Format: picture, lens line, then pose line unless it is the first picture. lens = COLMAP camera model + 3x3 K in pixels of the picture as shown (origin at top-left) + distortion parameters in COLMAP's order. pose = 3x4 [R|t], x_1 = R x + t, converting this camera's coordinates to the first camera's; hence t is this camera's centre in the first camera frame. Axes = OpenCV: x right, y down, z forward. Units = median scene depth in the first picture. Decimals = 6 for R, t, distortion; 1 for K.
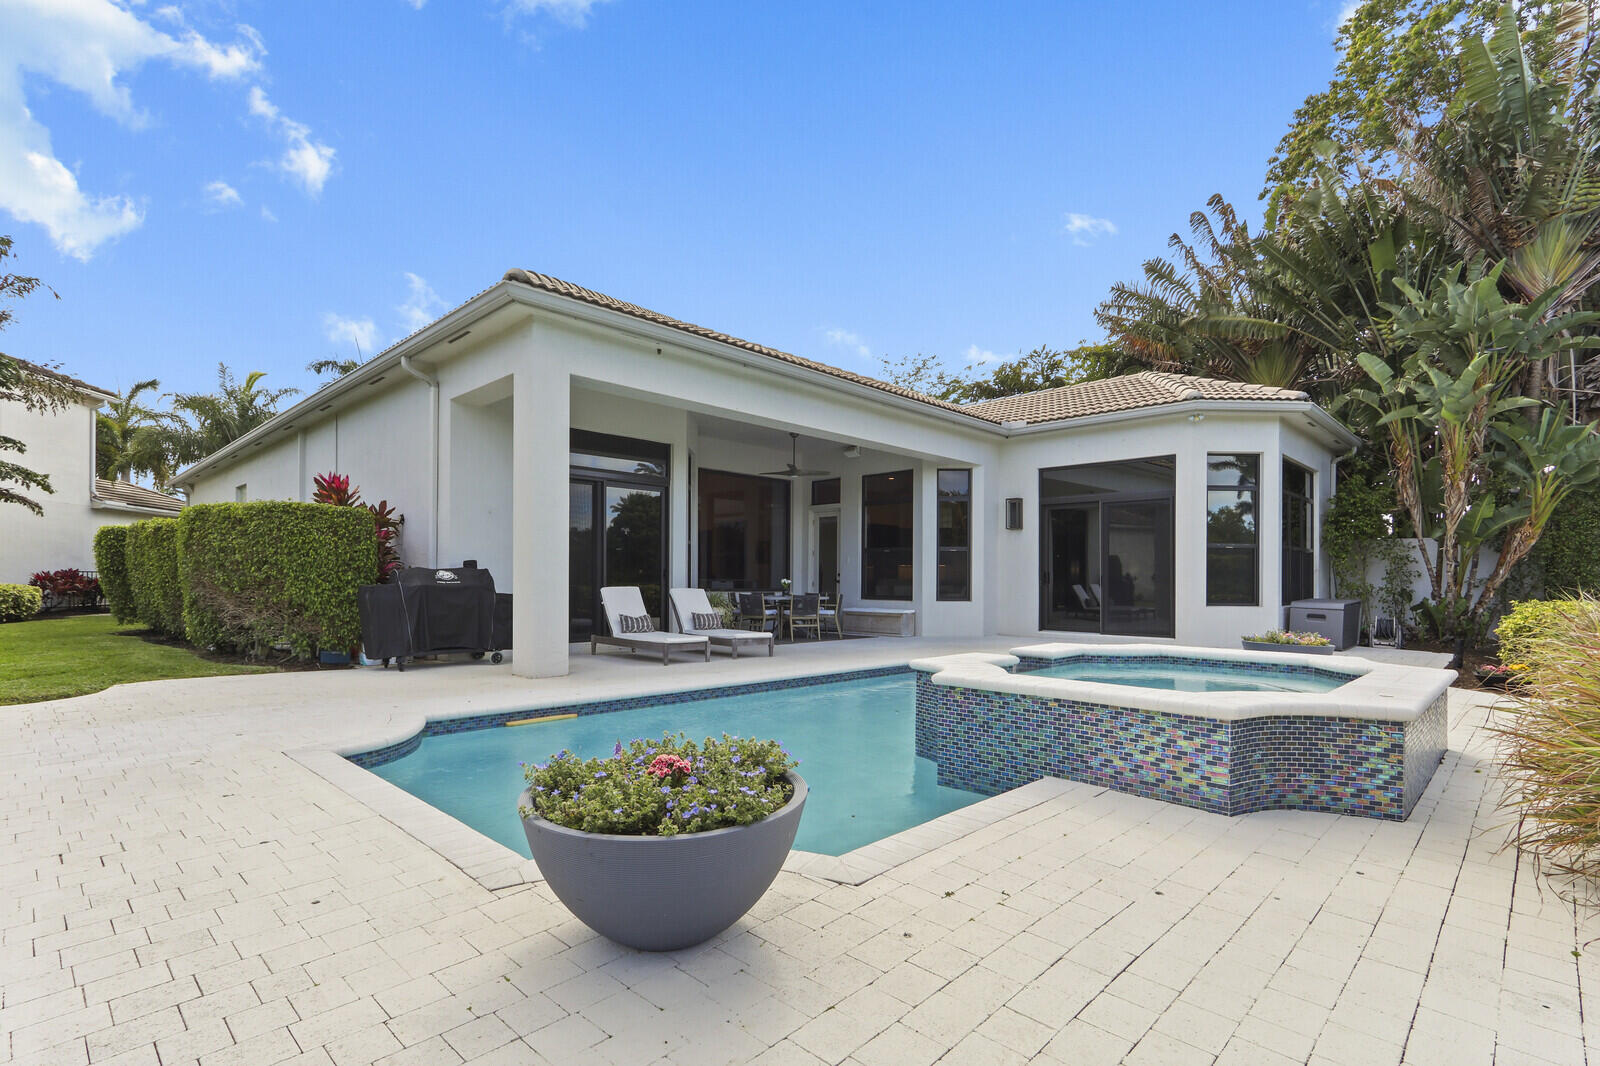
lens RADIAL K [[771.8, 0, 795.0], [0, 771.8, 576.5], [0, 0, 1]] dist [0.003181, 0.000468]
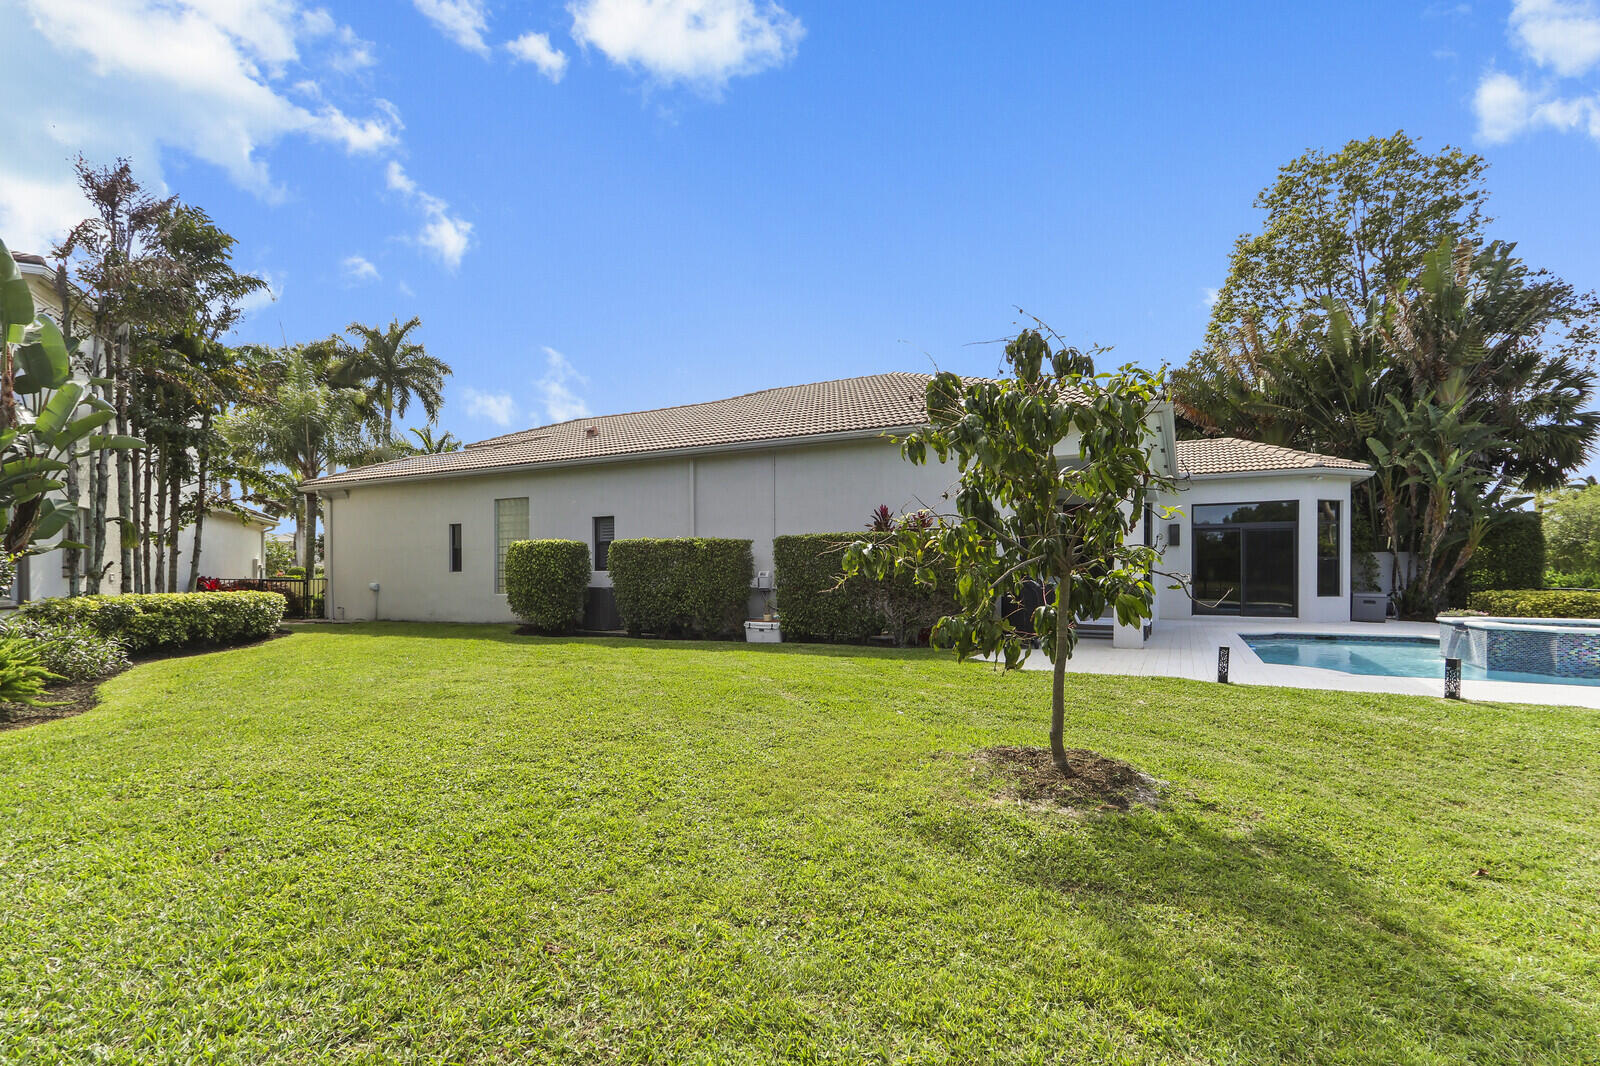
lens RADIAL K [[763.3, 0, 807.6], [0, 763.3, 585.9], [0, 0, 1]] dist [0.000512, 0.000184]
pose [[0.953757, -0.011665, 0.300352, -0.920032], [0.006877, 0.999832, 0.016994, -0.018164], [-0.300500, -0.014143, 0.953677, -0.177948]]
